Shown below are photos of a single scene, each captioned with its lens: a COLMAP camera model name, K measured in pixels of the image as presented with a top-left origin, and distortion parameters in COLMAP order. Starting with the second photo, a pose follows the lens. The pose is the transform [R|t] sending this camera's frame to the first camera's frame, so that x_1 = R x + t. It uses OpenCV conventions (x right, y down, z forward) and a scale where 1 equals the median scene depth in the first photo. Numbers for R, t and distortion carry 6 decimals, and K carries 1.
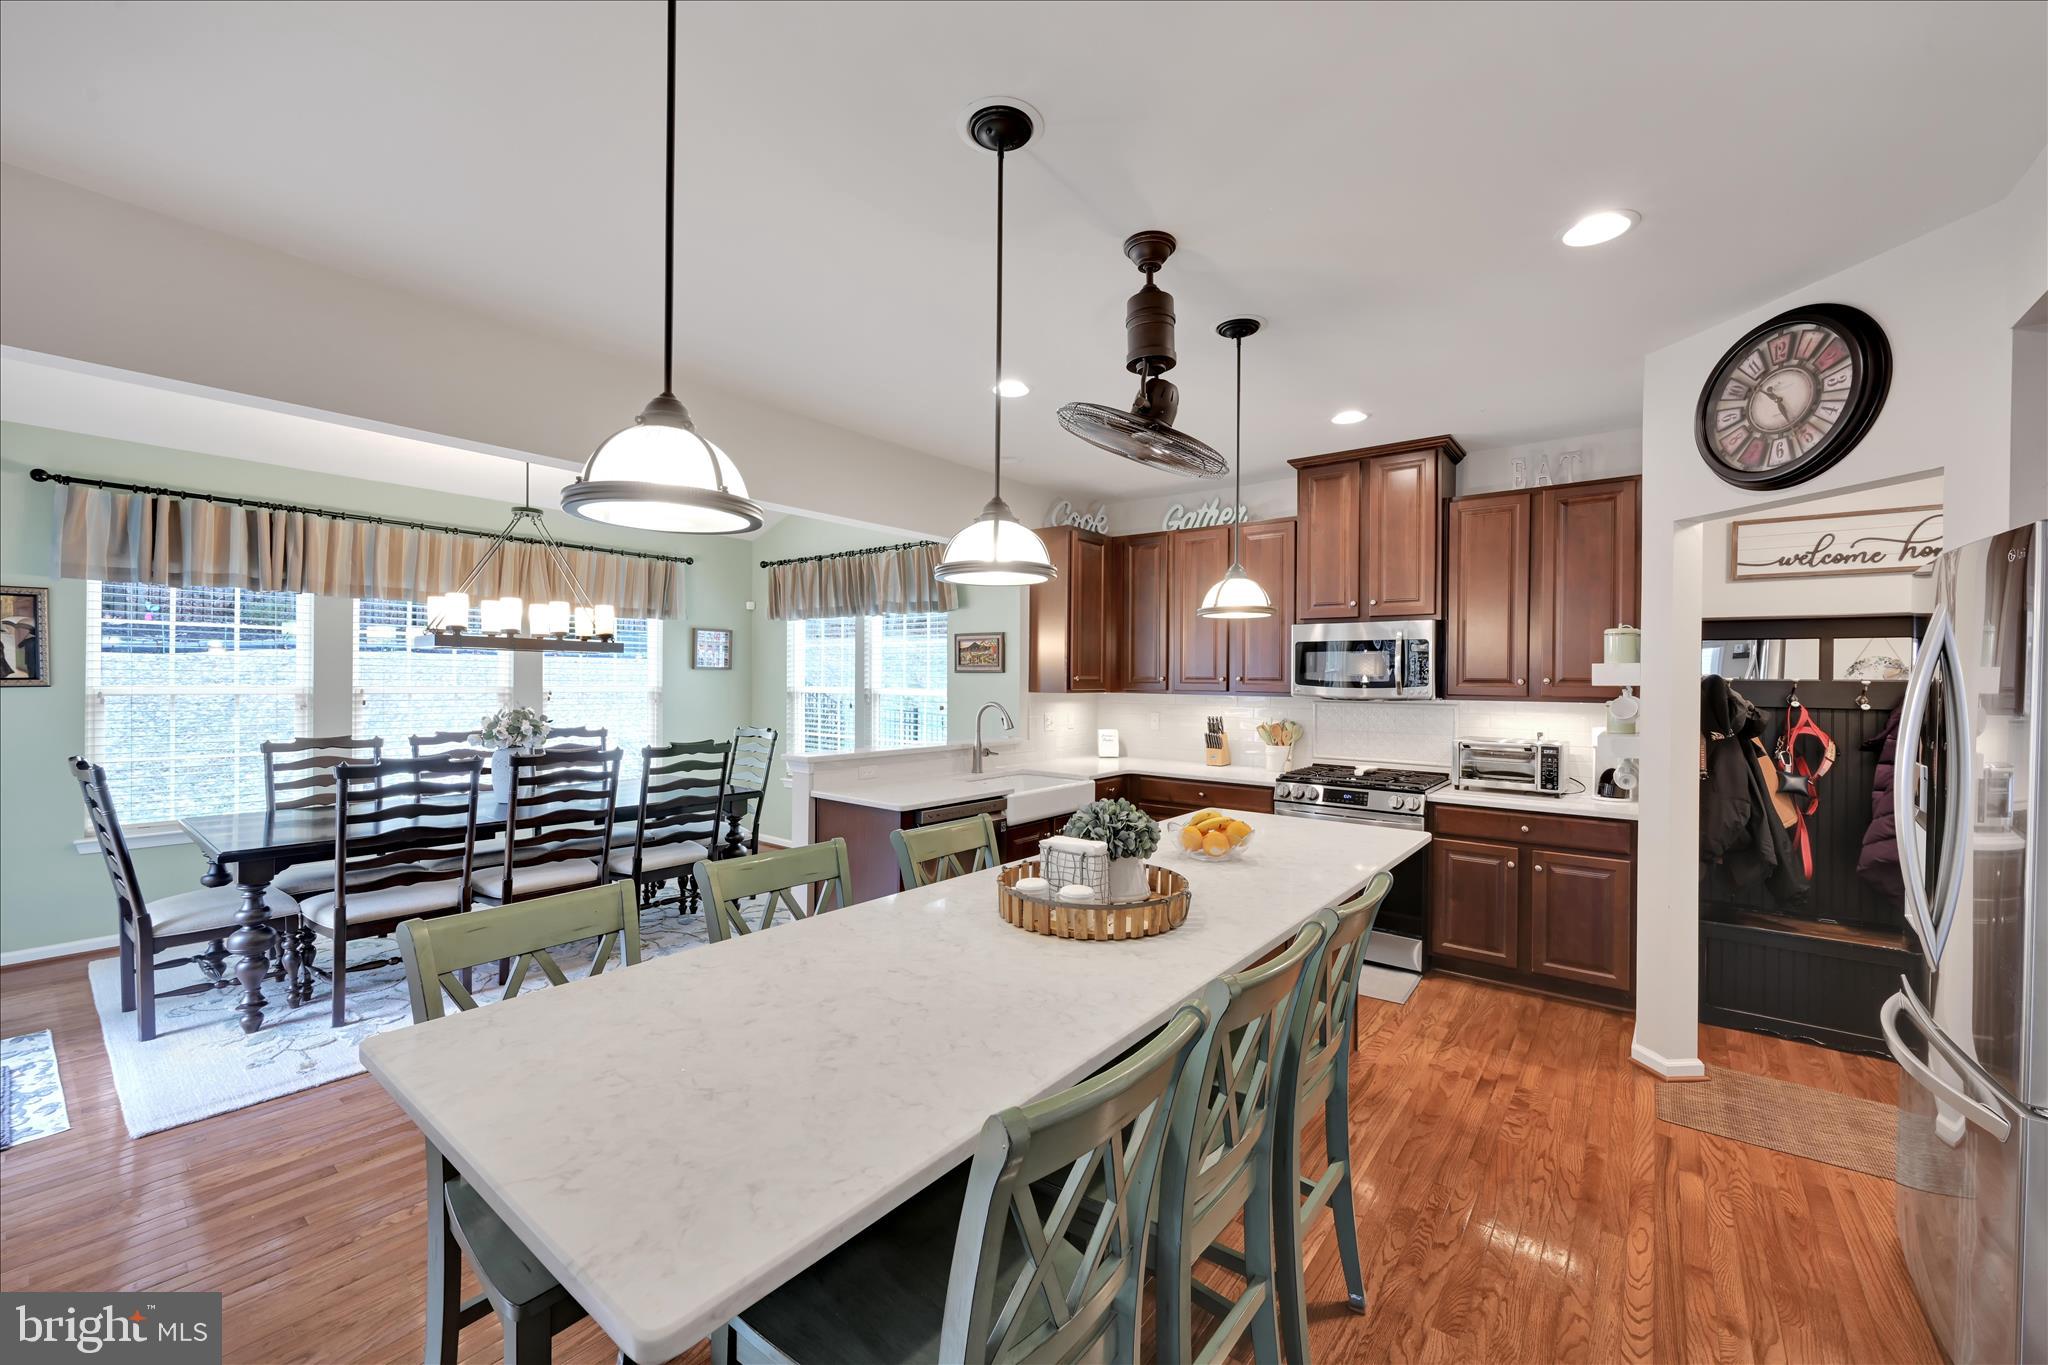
lens RADIAL K [[804.2, 0, 1023.1], [0, 804.2, 675.1], [0, 0, 1]] dist [-0.001237, 0.000069]
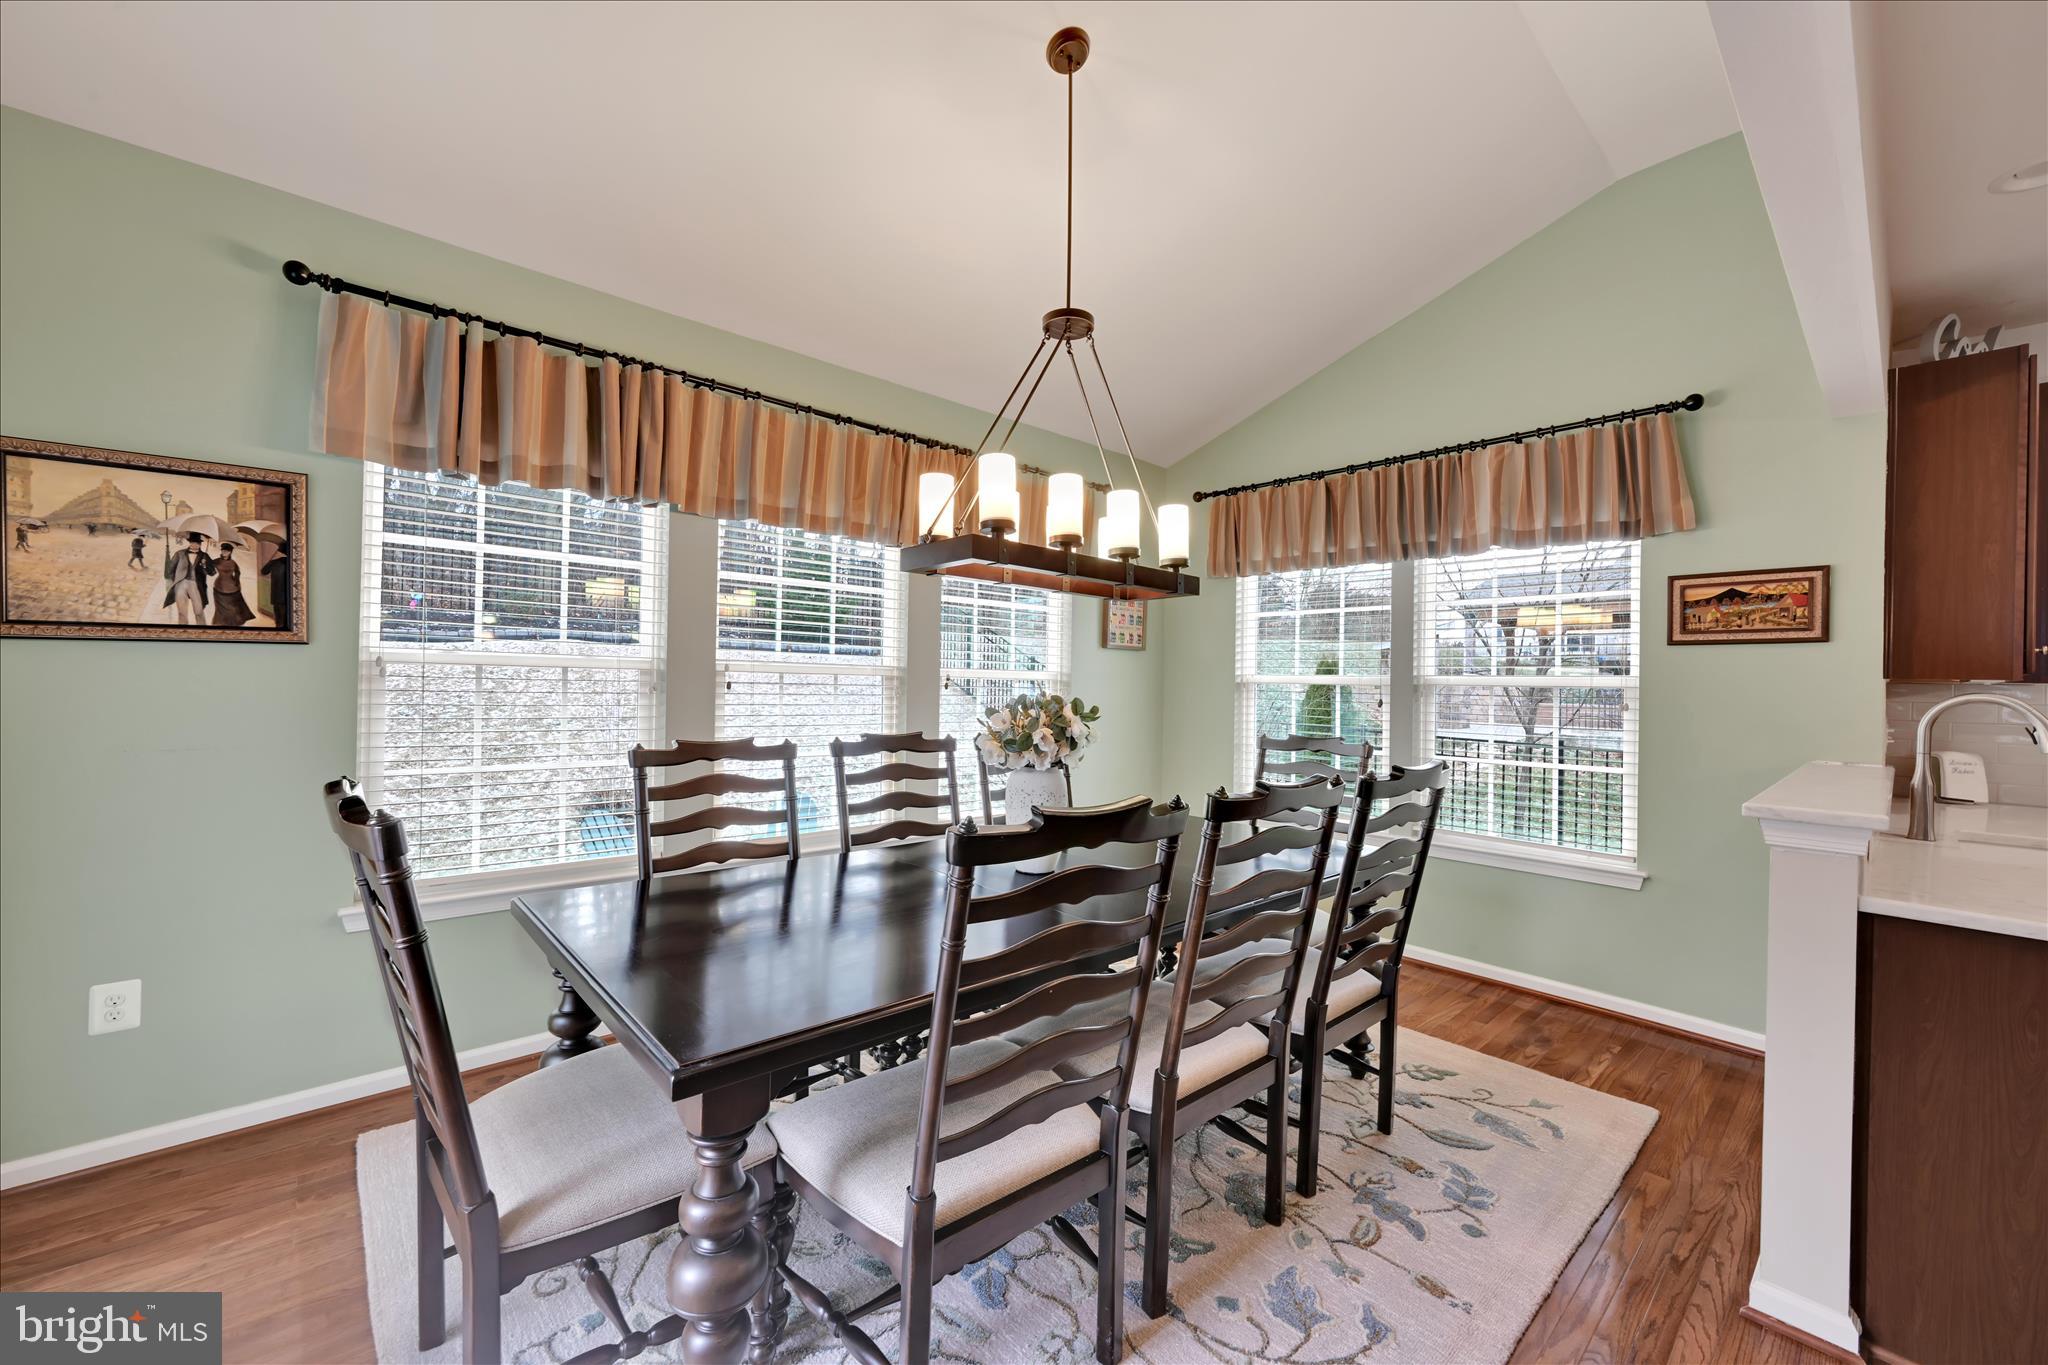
lens RADIAL K [[804.2, 0, 1033.5], [0, 804.2, 677.9], [0, 0, 1]] dist [-0.001237, 0.000069]
pose [[0.986821, 0.008437, -0.161598, -0.565120], [-0.009256, 0.999948, -0.004320, 0.034970], [0.161553, 0.005759, 0.986847, 0.481904]]
